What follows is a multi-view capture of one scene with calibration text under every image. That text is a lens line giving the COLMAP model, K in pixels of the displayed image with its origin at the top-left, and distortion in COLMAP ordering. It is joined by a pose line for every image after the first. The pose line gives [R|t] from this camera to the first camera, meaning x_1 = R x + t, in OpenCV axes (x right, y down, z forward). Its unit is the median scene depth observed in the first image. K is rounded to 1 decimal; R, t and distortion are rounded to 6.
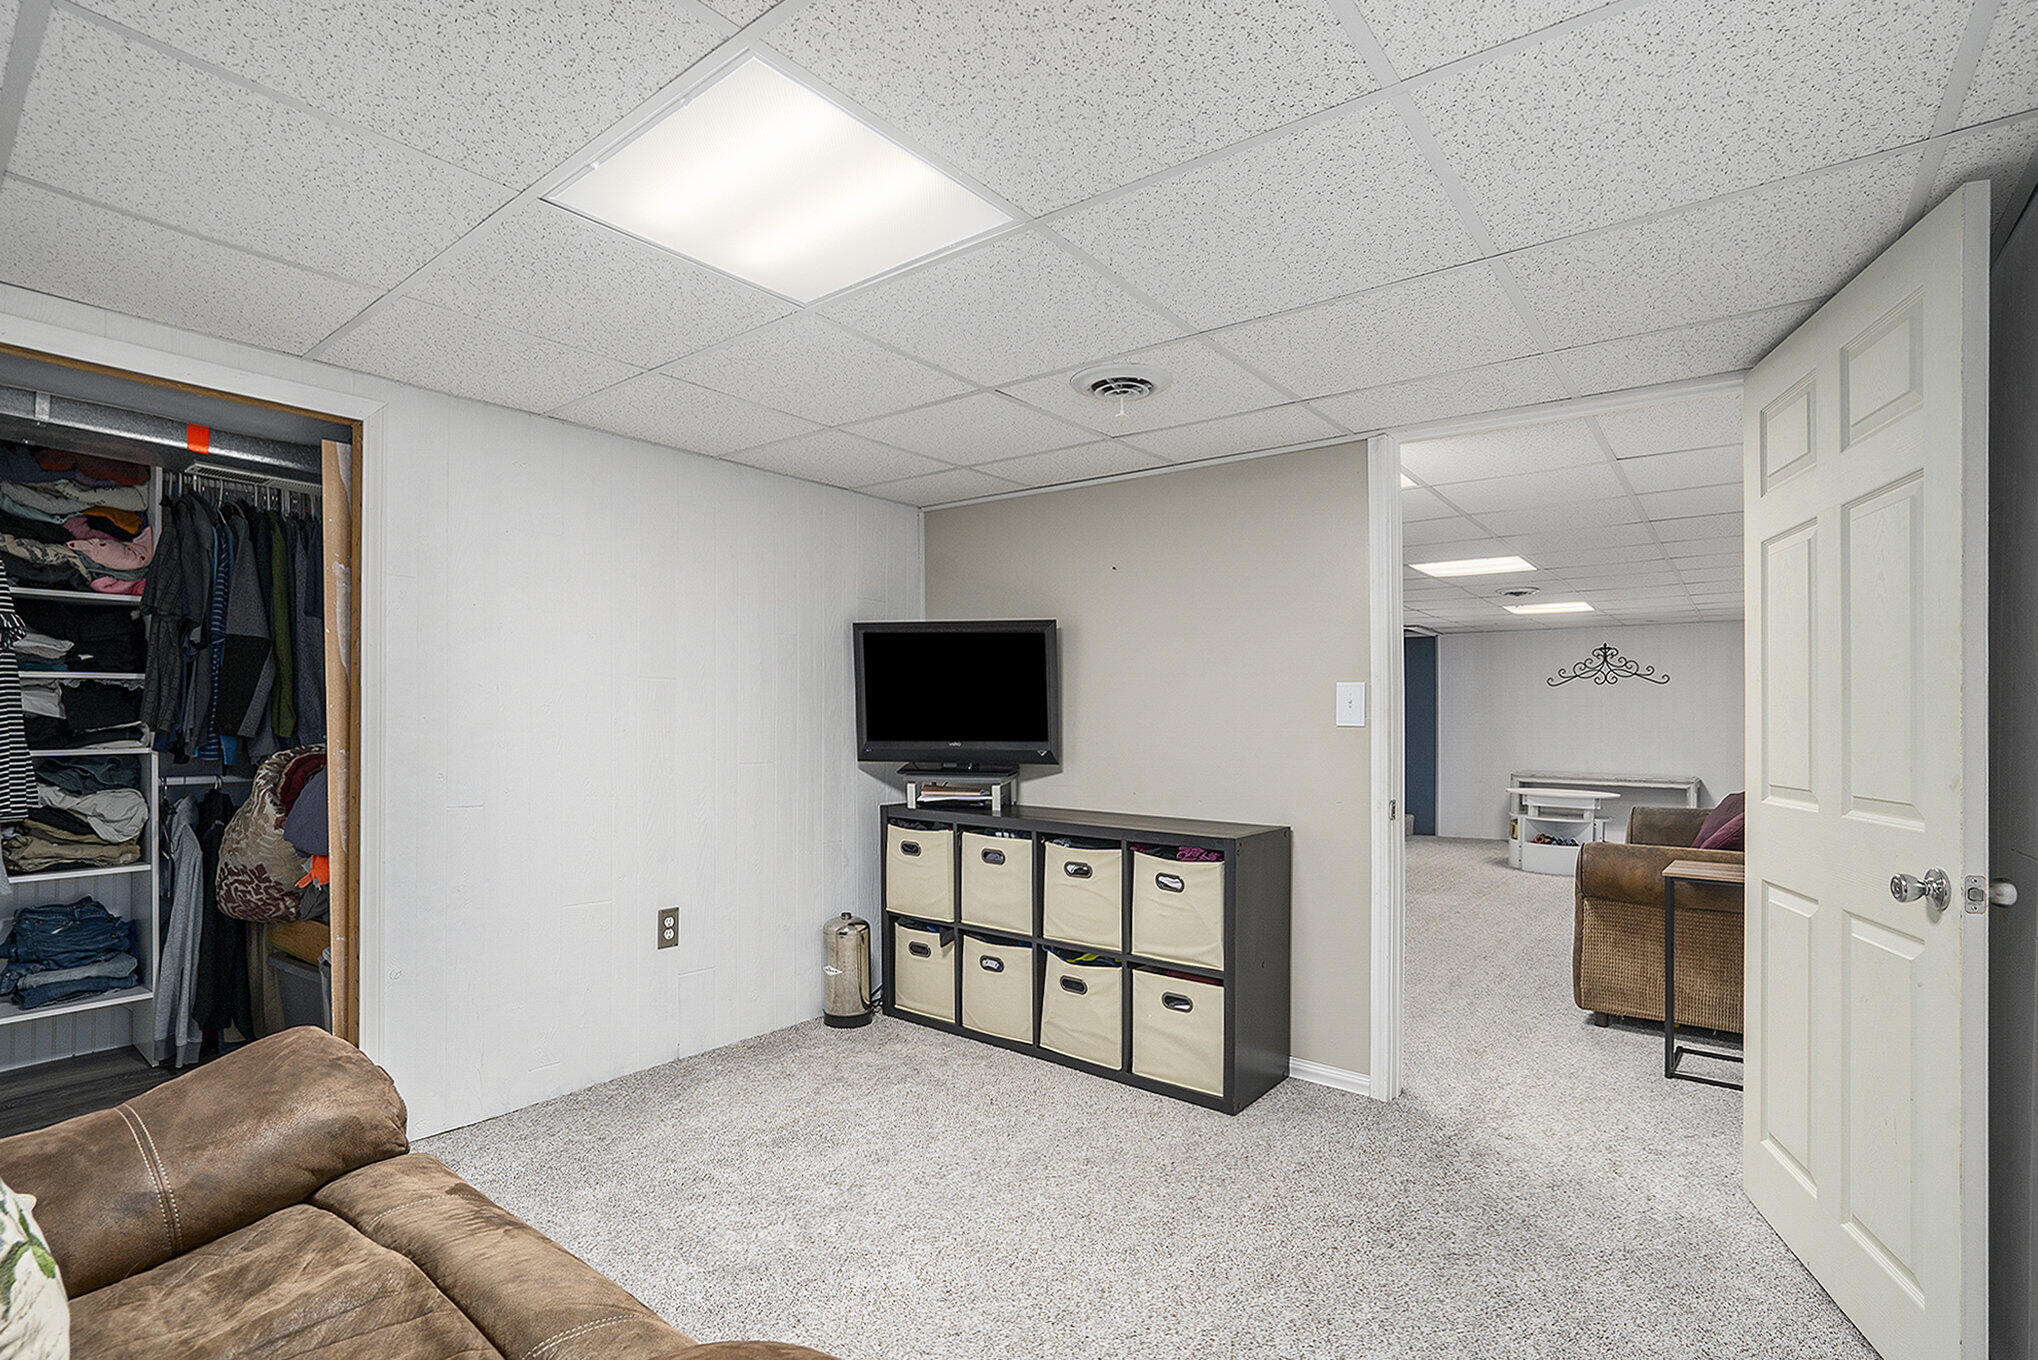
lens RADIAL K [[958.4, 0, 1014.6], [0, 958.4, 714.6], [0, 0, 1]] dist [0.002847, 0.000498]
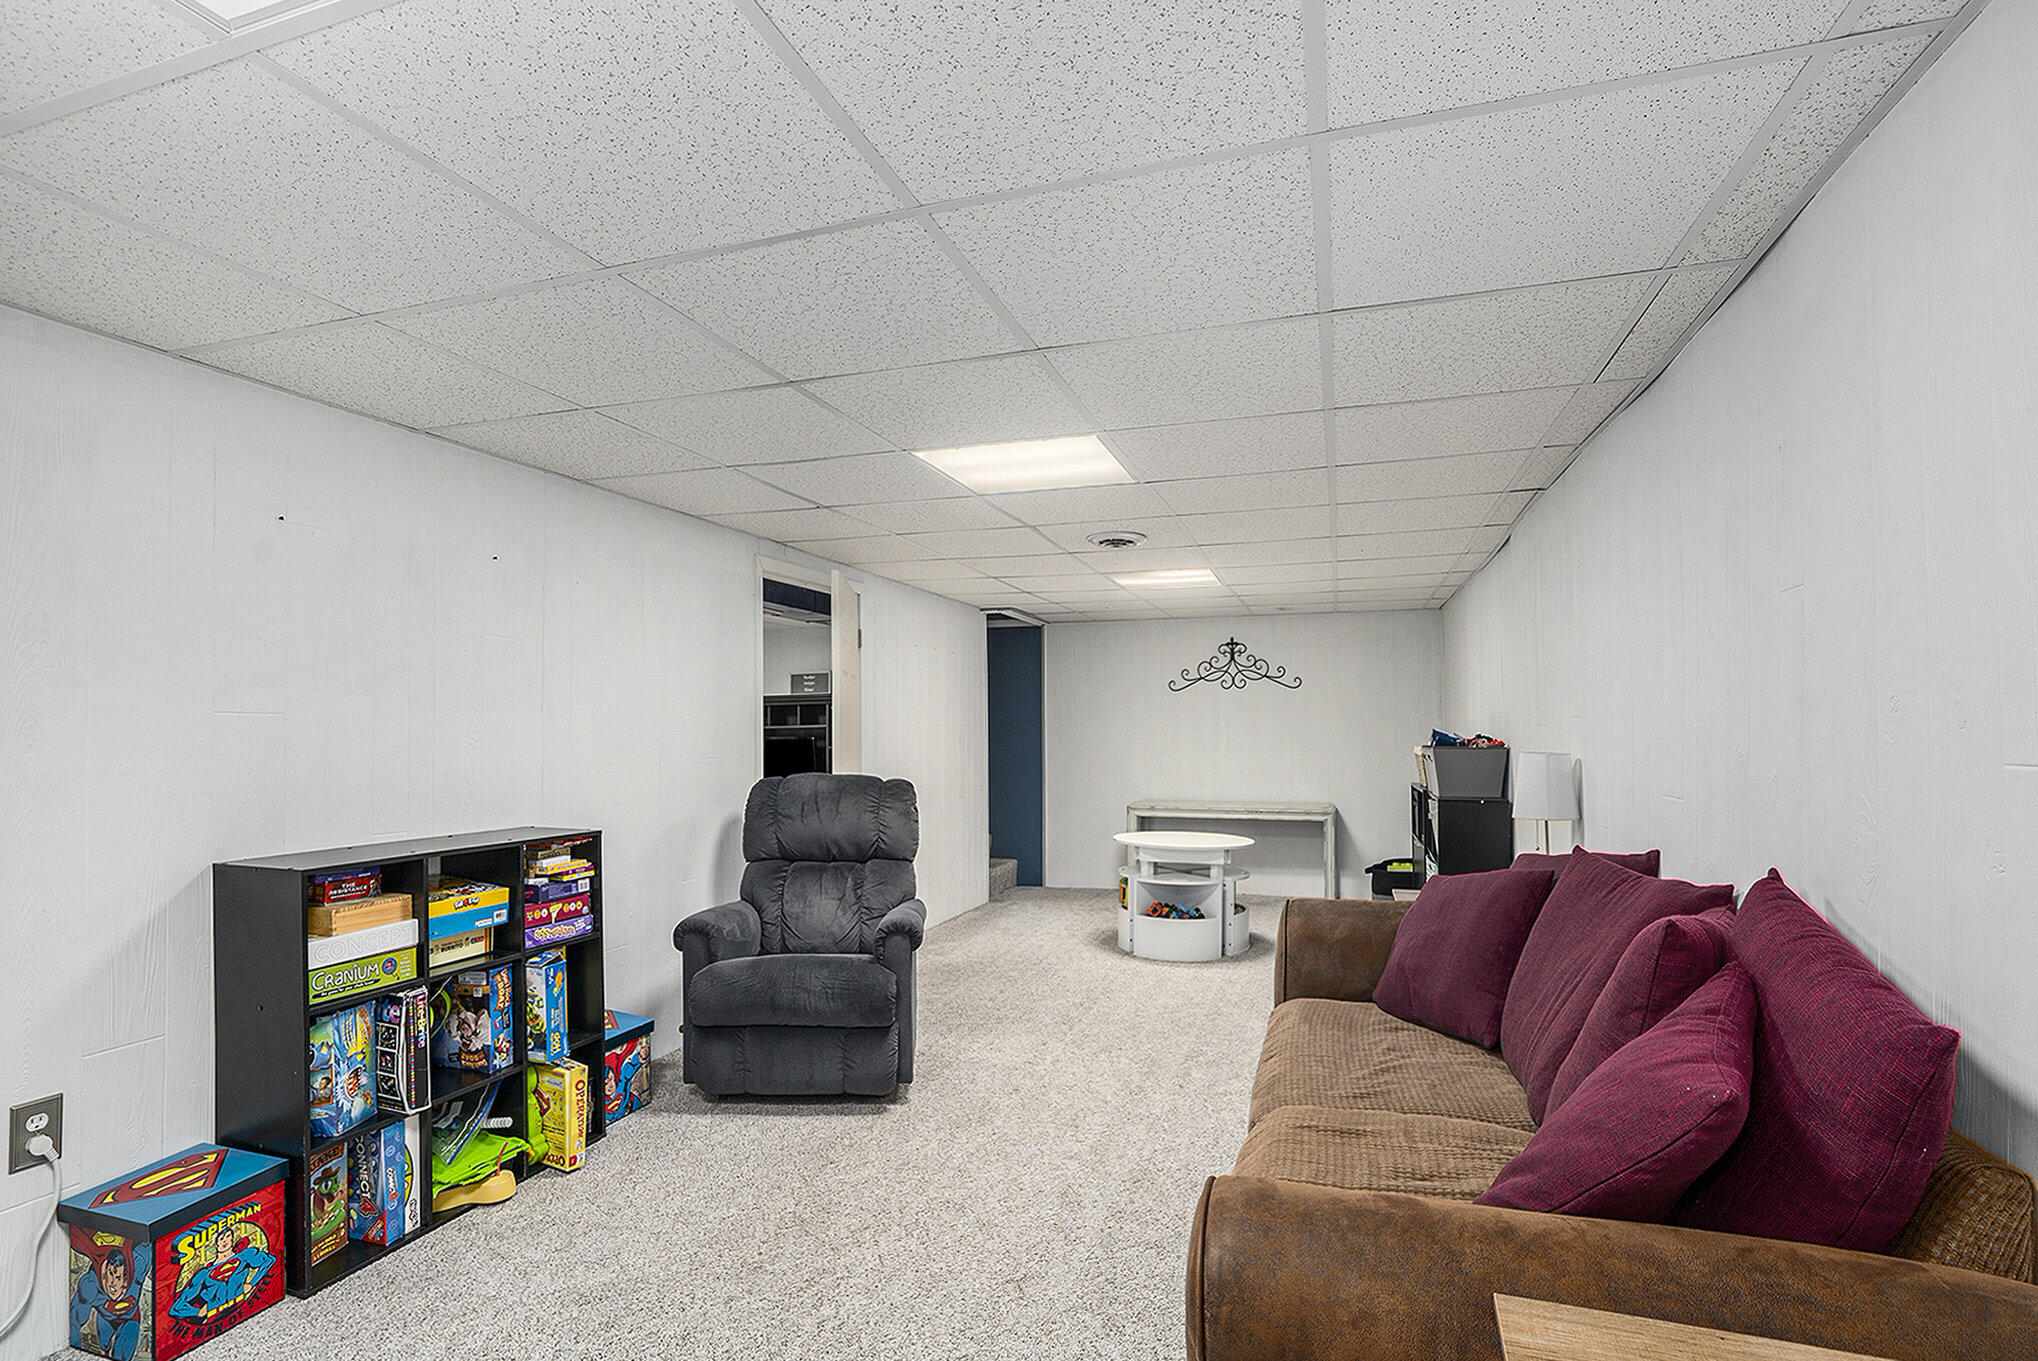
lens RADIAL K [[958.4, 0, 1014.6], [0, 958.4, 715.1], [0, 0, 1]] dist [0.002847, 0.000498]
pose [[0.944435, -0.005155, 0.328657, 0.199657], [0.007477, 0.999955, -0.005801, -0.007061], [-0.328612, 0.007936, 0.944432, 0.336202]]
